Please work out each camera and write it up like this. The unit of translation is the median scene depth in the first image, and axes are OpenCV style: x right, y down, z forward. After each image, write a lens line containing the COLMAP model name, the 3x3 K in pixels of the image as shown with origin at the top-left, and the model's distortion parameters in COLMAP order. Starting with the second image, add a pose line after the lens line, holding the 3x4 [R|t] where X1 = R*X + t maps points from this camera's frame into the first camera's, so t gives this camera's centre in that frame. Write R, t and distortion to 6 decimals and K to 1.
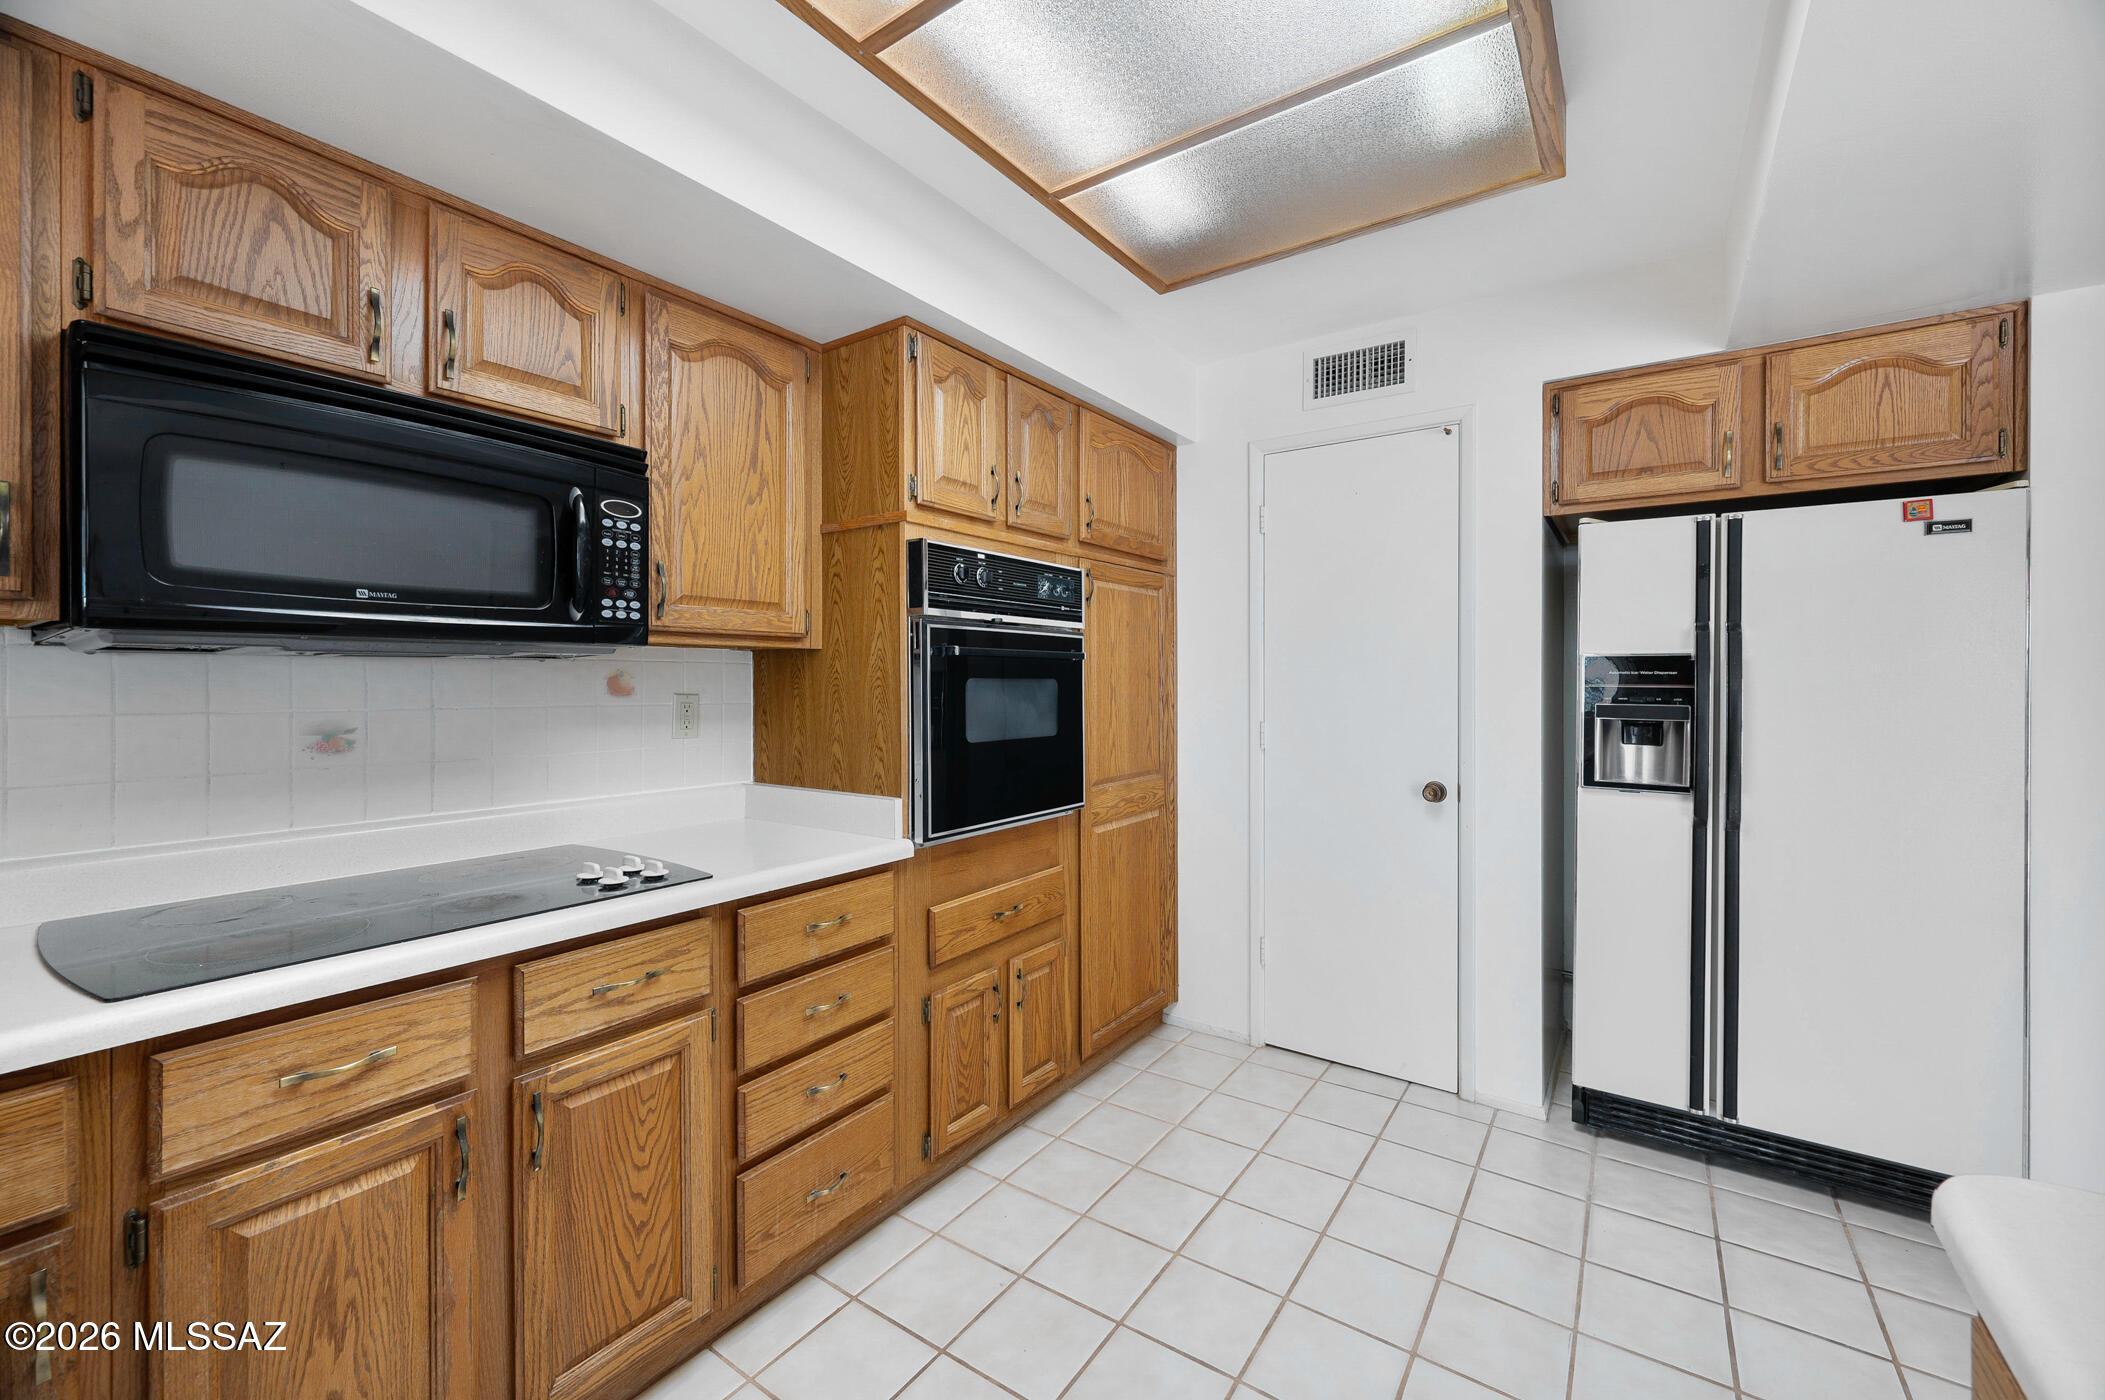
lens RADIAL K [[831.0, 0, 1059.1], [0, 831.0, 682.7], [0, 0, 1]] dist [-0.002834, -0.000054]
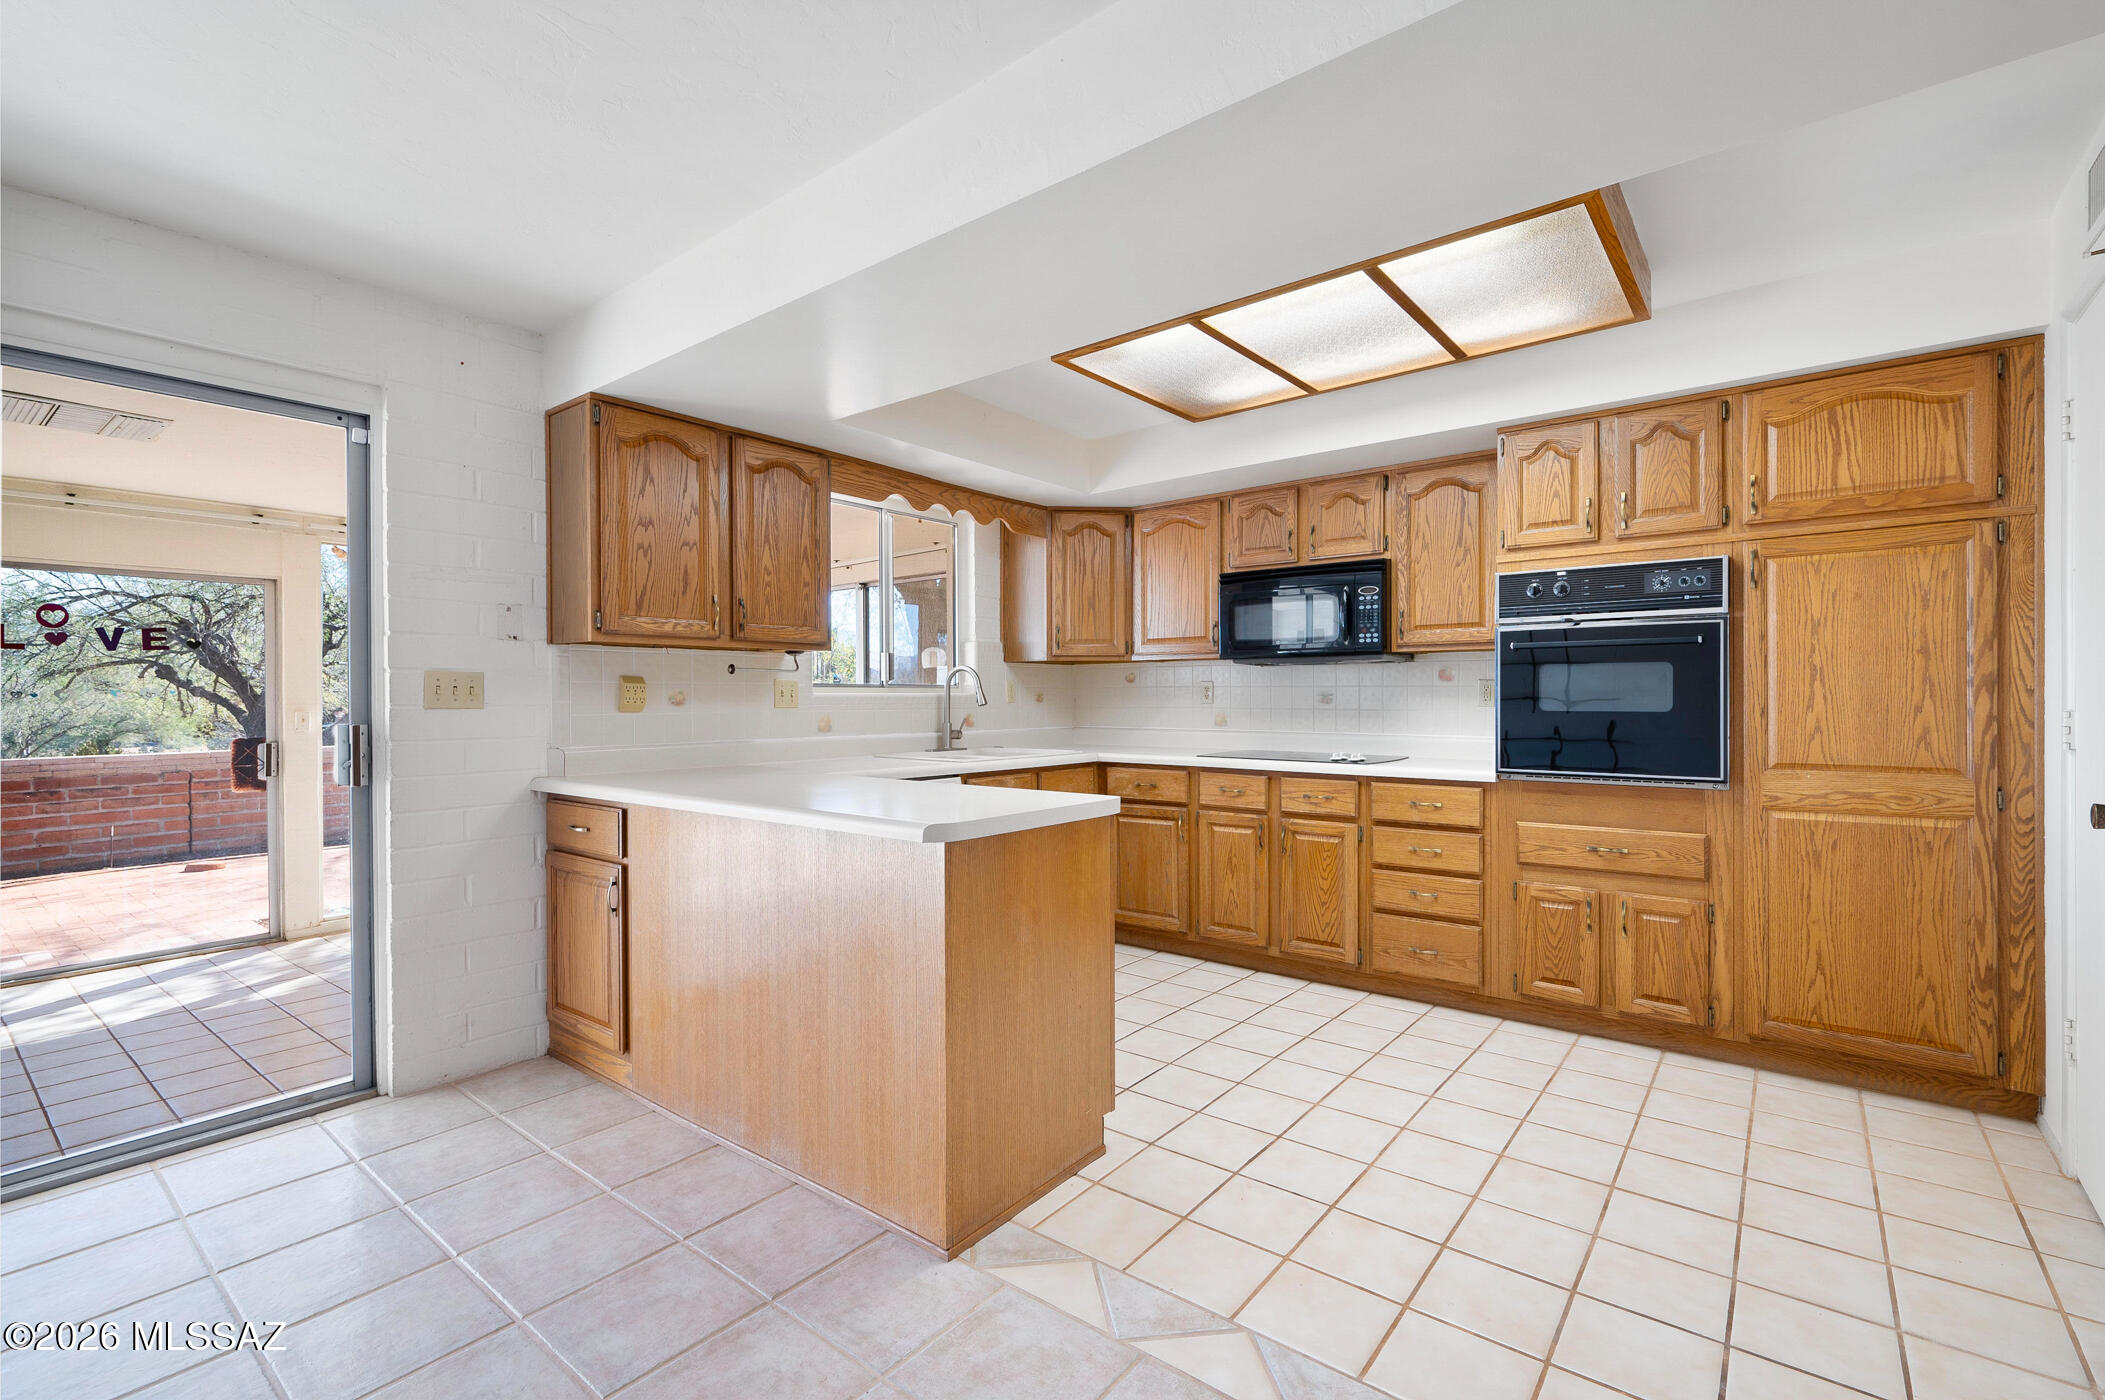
lens RADIAL K [[933.6, 0, 1057.3], [0, 933.6, 697.3], [0, 0, 1]] dist [-0.000474, -0.000291]
pose [[-0.062419, 0.001502, -0.998049, 1.560438], [0.001256, 0.999998, 0.001427, 0.048525], [0.998049, -0.001164, -0.062421, 0.294325]]
